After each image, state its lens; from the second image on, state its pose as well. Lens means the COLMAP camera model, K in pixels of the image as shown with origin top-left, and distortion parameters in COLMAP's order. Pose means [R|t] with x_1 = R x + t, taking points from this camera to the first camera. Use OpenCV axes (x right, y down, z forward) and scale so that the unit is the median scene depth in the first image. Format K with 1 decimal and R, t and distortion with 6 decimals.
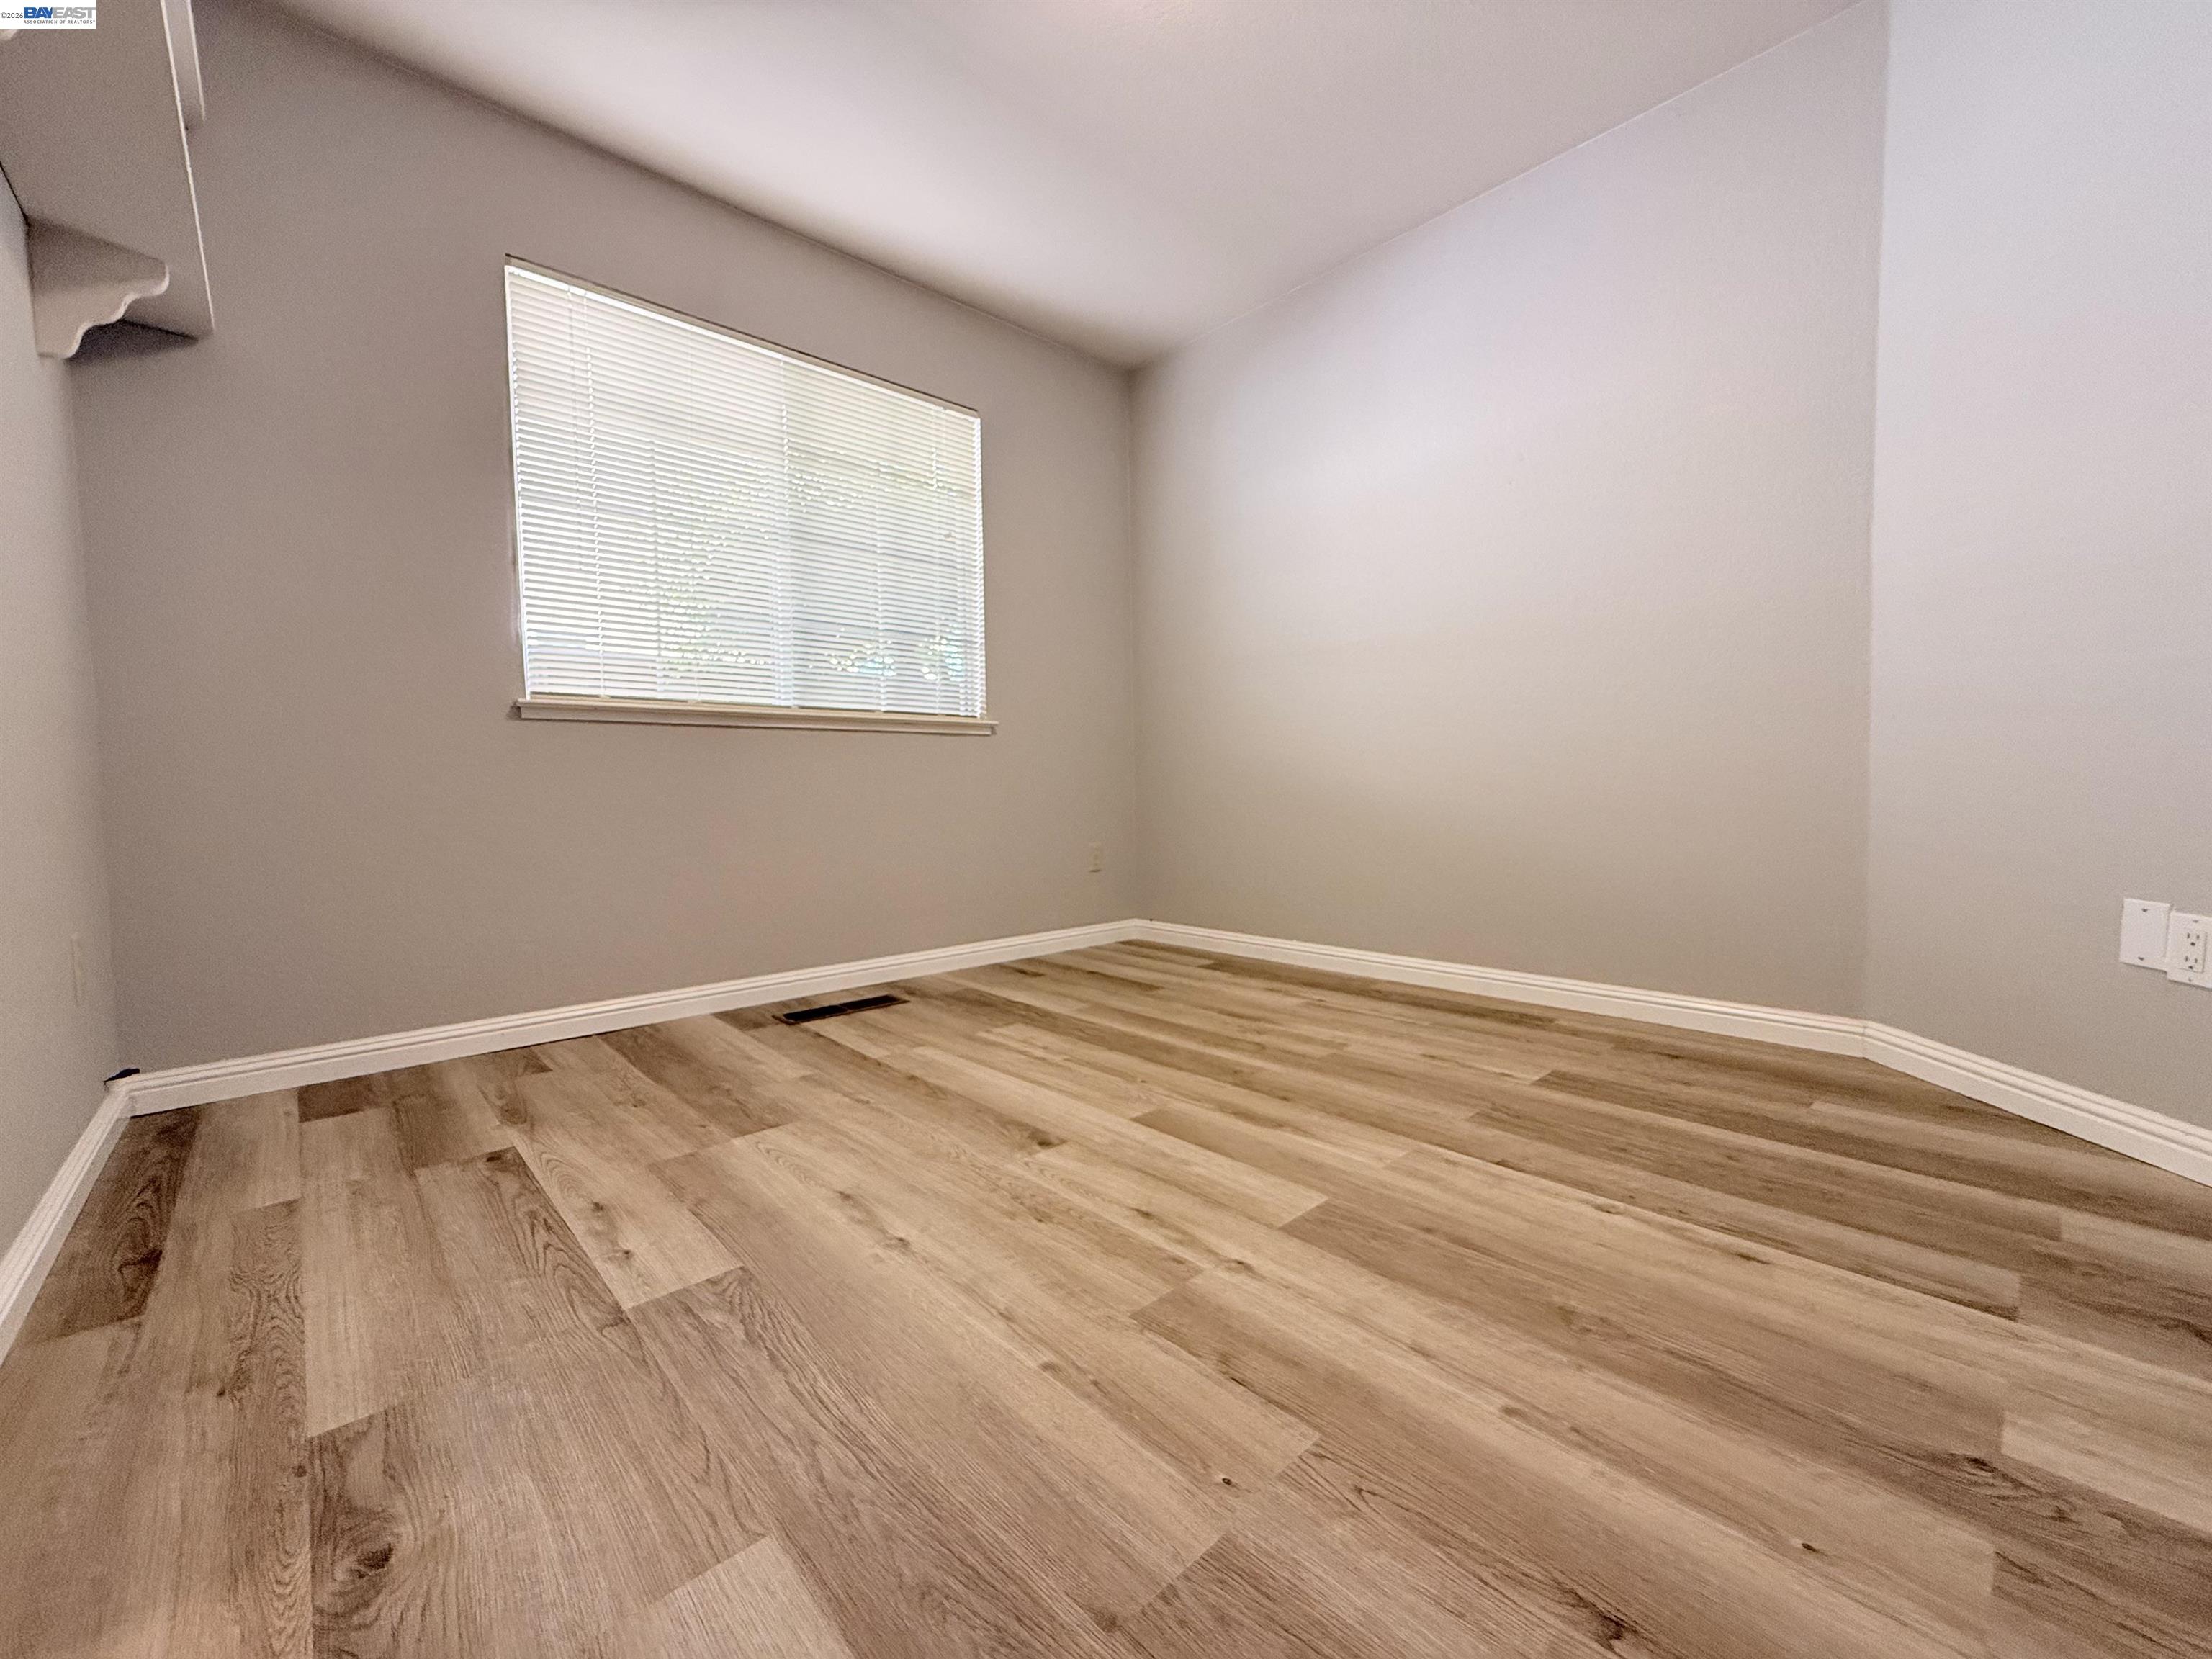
lens RADIAL K [[885.2, 0, 1107.2], [0, 885.2, 827.5], [0, 0, 1]] dist [0.000135, 0.000216]
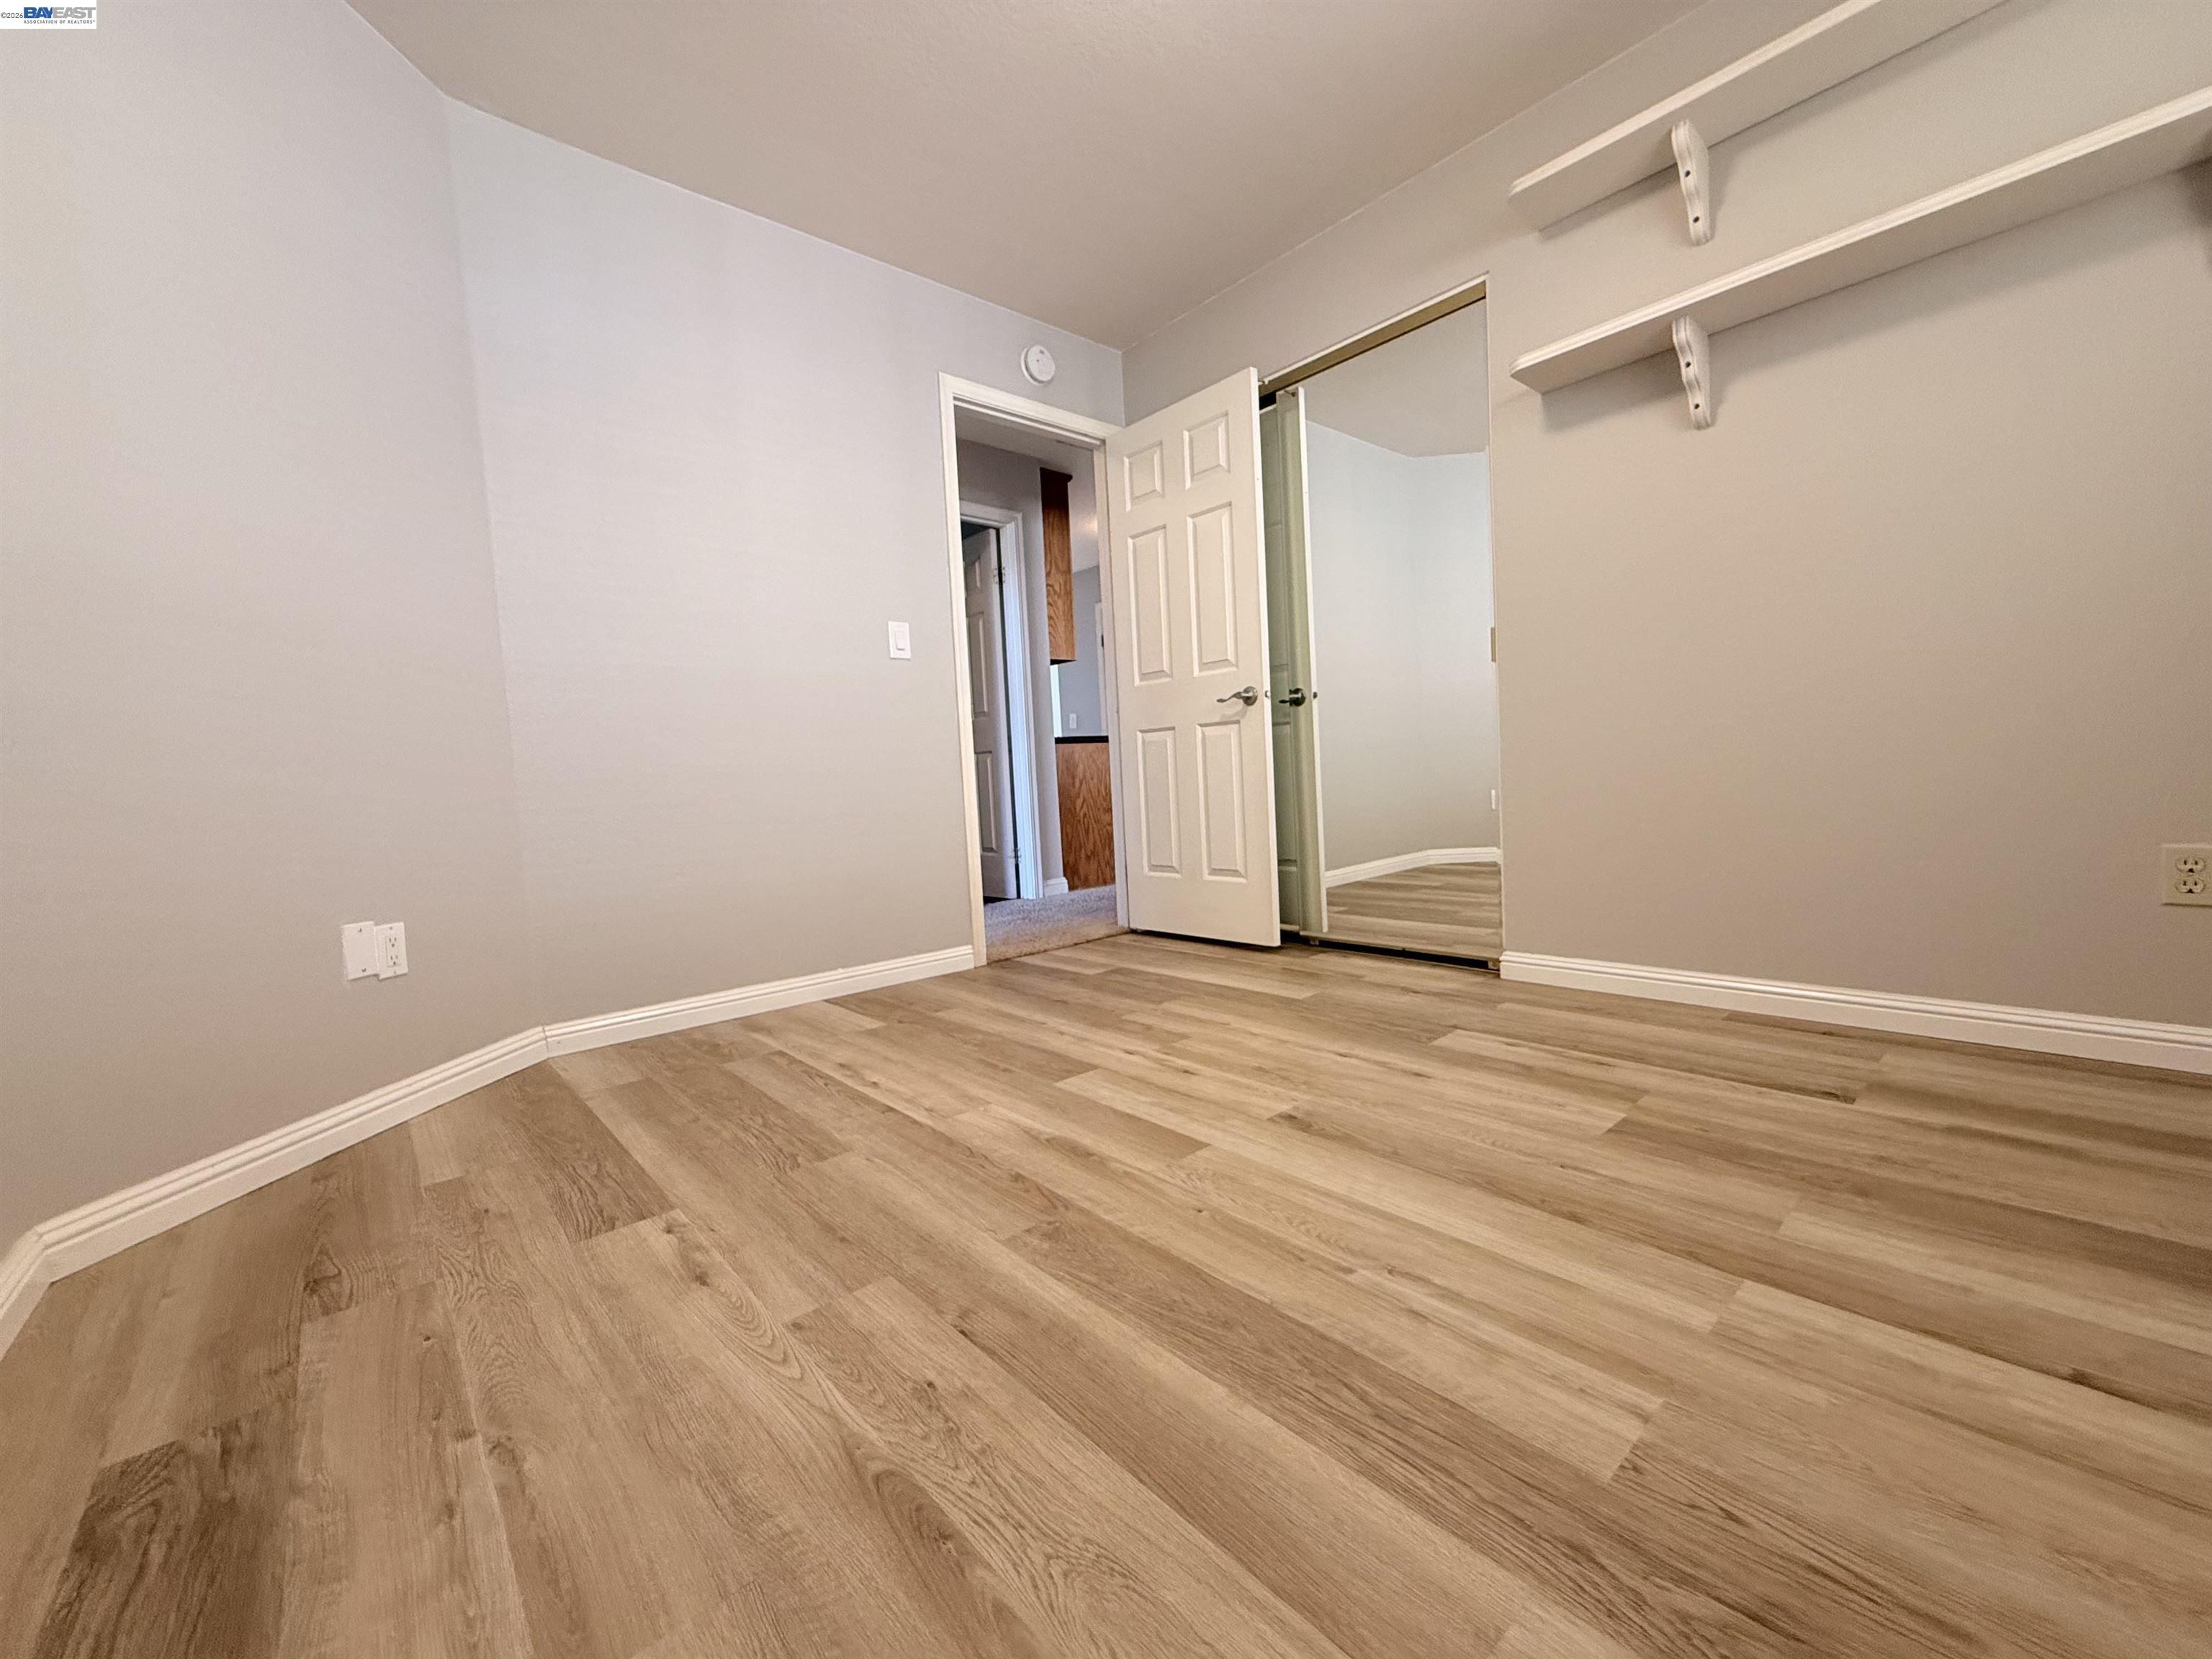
lens RADIAL K [[885.2, 0, 1107.3], [0, 885.2, 829.4], [0, 0, 1]] dist [0.000135, 0.000216]
pose [[-0.997288, 0.066687, 0.031130, 0.090492], [0.069523, 0.992429, 0.101247, -0.095758], [-0.024142, 0.103136, -0.994374, 2.128033]]
